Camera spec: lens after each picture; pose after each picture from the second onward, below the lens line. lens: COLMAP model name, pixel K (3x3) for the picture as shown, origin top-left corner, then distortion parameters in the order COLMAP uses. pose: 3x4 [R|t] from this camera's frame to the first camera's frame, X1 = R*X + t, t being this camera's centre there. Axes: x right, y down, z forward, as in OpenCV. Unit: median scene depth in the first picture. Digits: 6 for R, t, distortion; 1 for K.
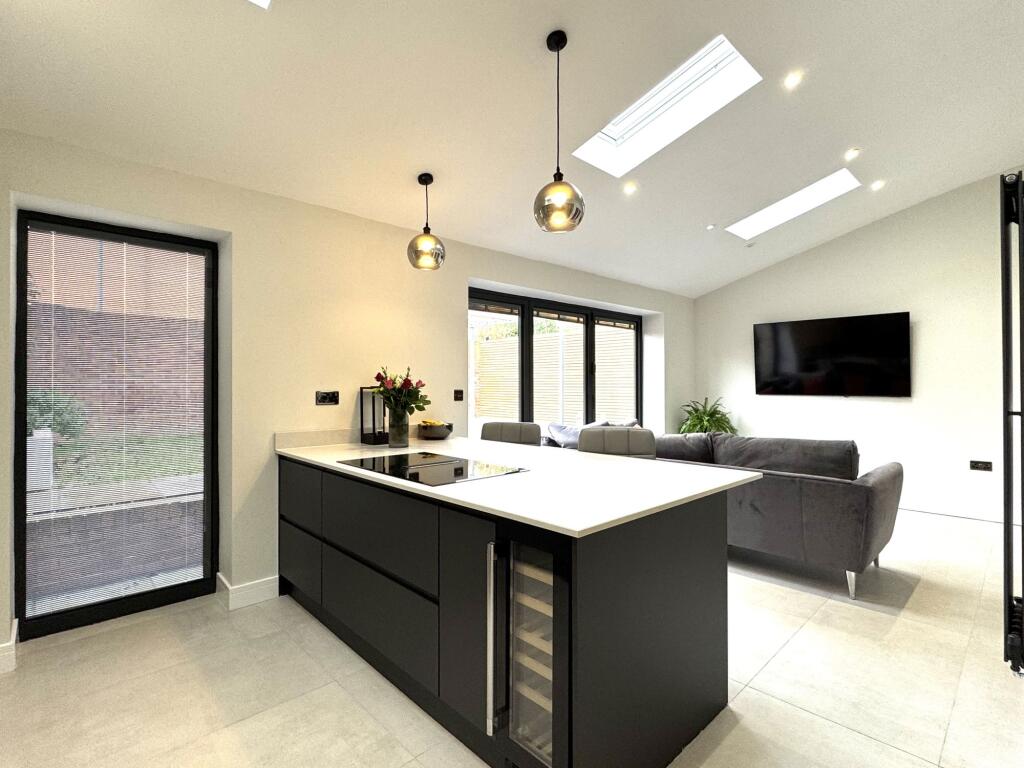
lens RADIAL K [[504.0, 0, 510.9], [0, 504.0, 389.2], [0, 0, 1]] dist [-0.000071, 0.000163]
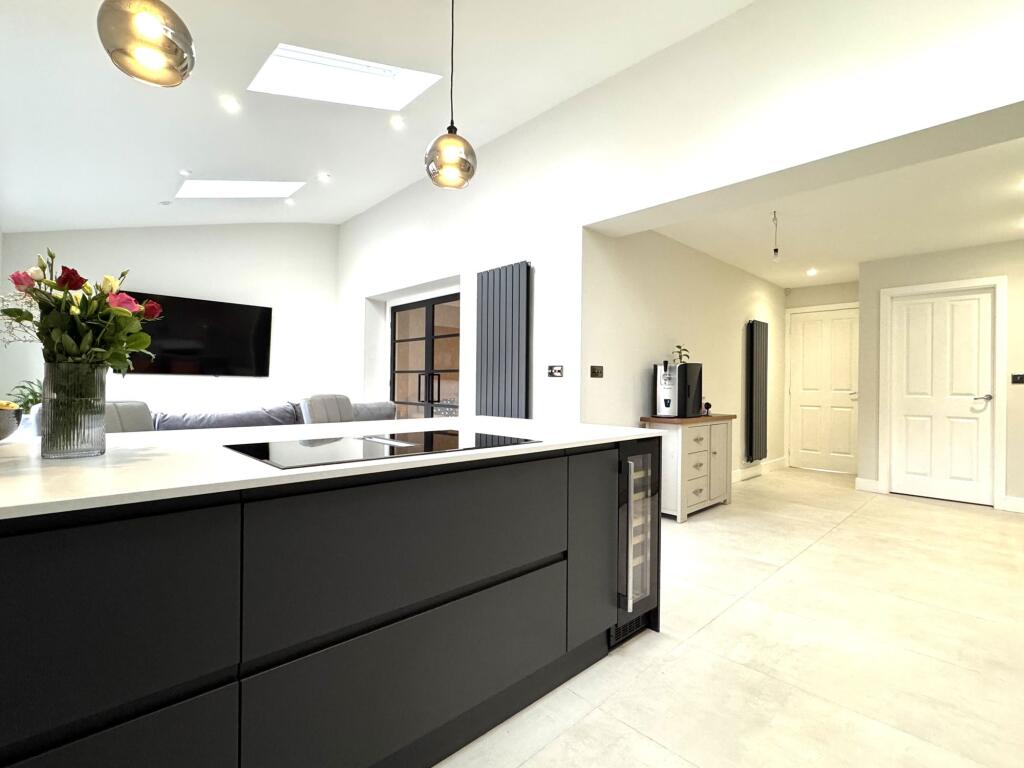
lens RADIAL K [[480.5, 0, 512.0], [0, 480.5, 384.0], [0, 0, 1]] dist [0.000184, -0.000003]
pose [[-0.004110, 0.005995, 0.999974, -0.743706], [-0.007719, 0.999952, -0.006027, 0.069216], [-0.999962, -0.007743, -0.004064, 0.771405]]
